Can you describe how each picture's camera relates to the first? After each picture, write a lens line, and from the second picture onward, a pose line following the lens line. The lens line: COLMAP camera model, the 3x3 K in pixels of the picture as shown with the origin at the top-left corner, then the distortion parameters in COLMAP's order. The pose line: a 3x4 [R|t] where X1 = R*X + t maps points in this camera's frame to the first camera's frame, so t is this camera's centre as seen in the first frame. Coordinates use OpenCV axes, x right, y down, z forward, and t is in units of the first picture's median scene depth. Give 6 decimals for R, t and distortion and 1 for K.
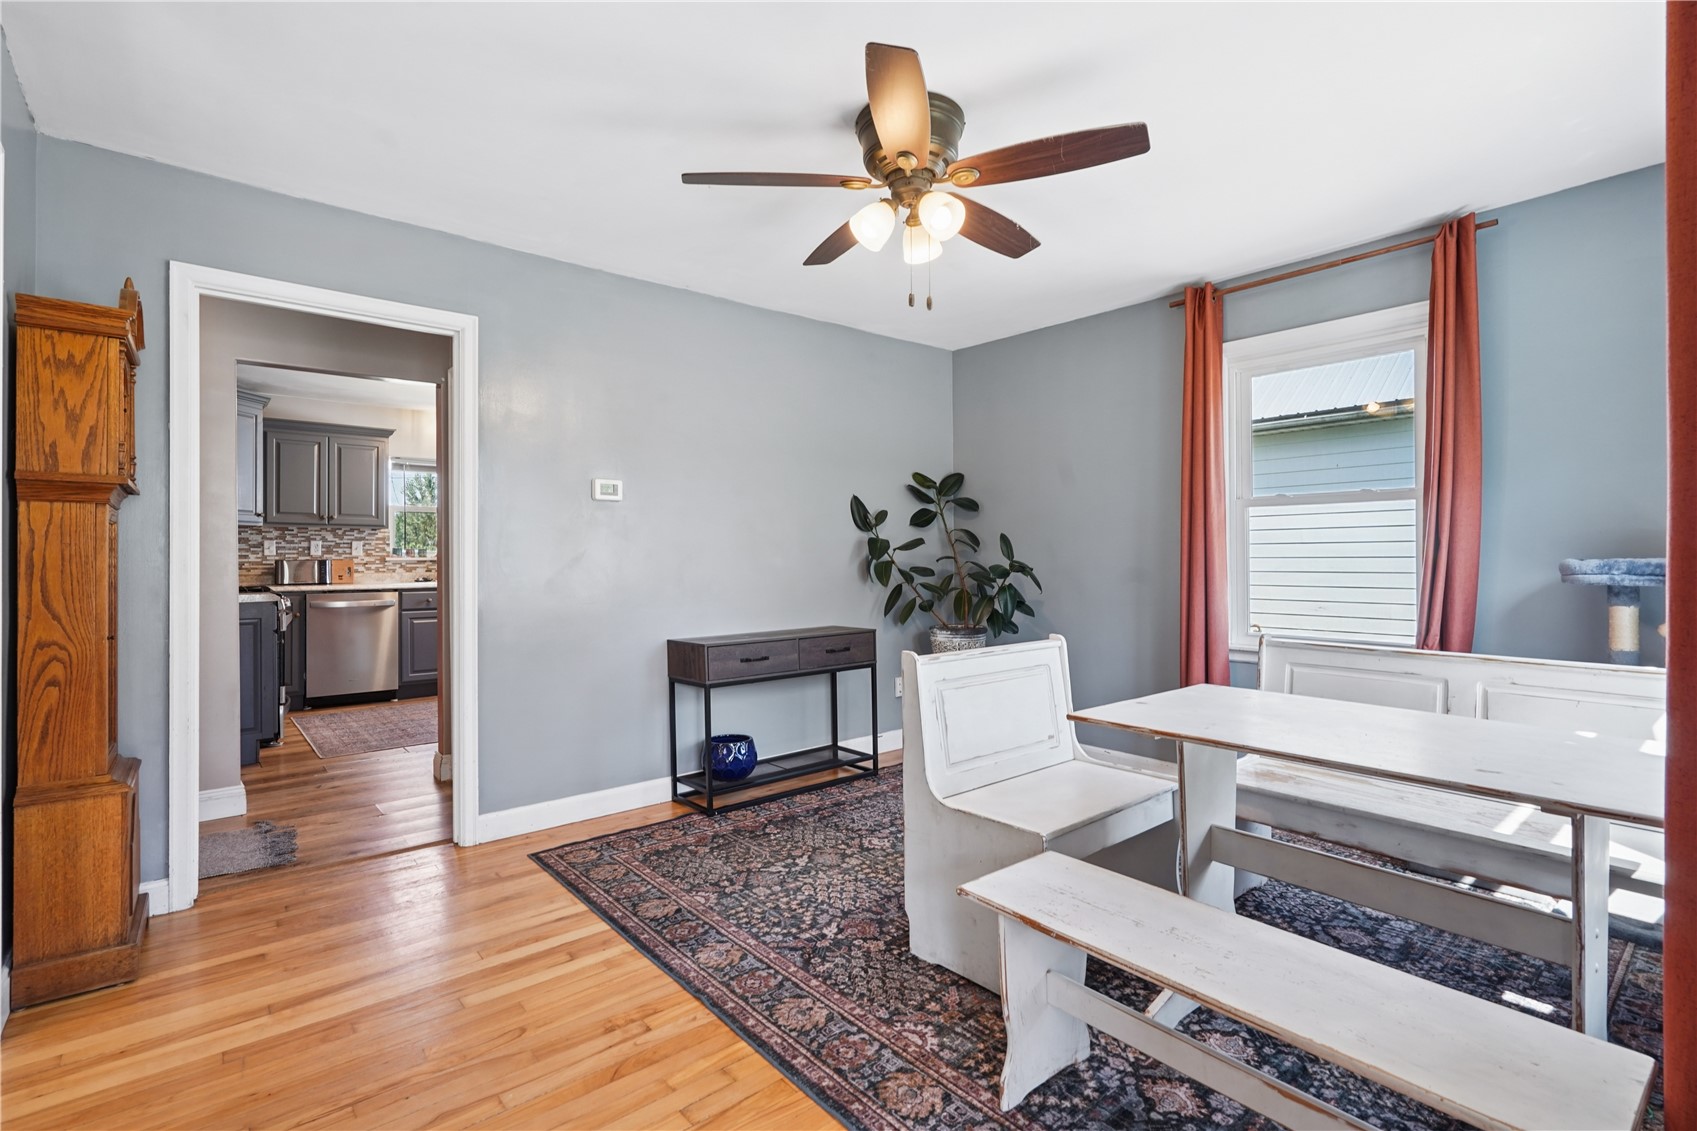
lens RADIAL K [[788.3, 0, 848.5], [0, 788.3, 565.5], [0, 0, 1]] dist [-0.000893, -0.000047]
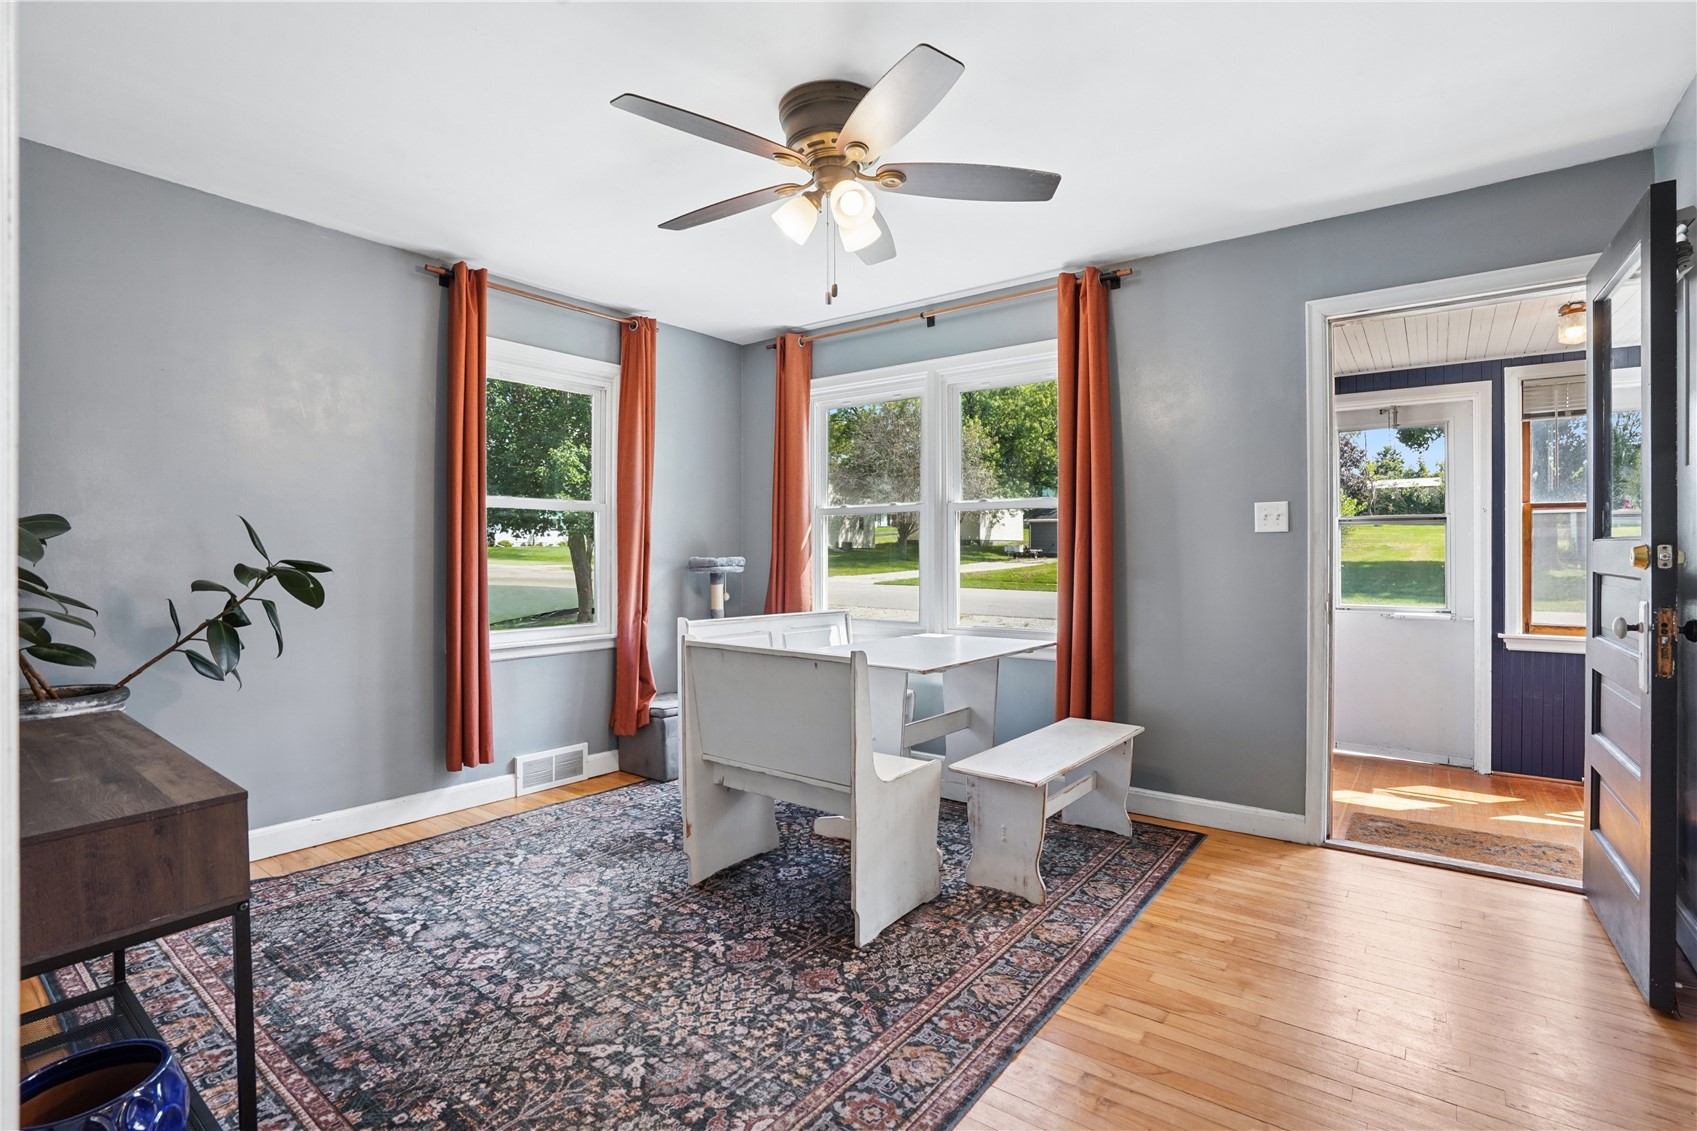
lens RADIAL K [[788.3, 0, 848.5], [0, 788.3, 565.5], [0, 0, 1]] dist [-0.000893, -0.000047]
pose [[-0.228243, -0.000800, 0.973604, -0.807913], [-0.010007, 0.999949, -0.001524, -0.006020], [-0.973553, -0.010091, -0.228239, 1.100812]]
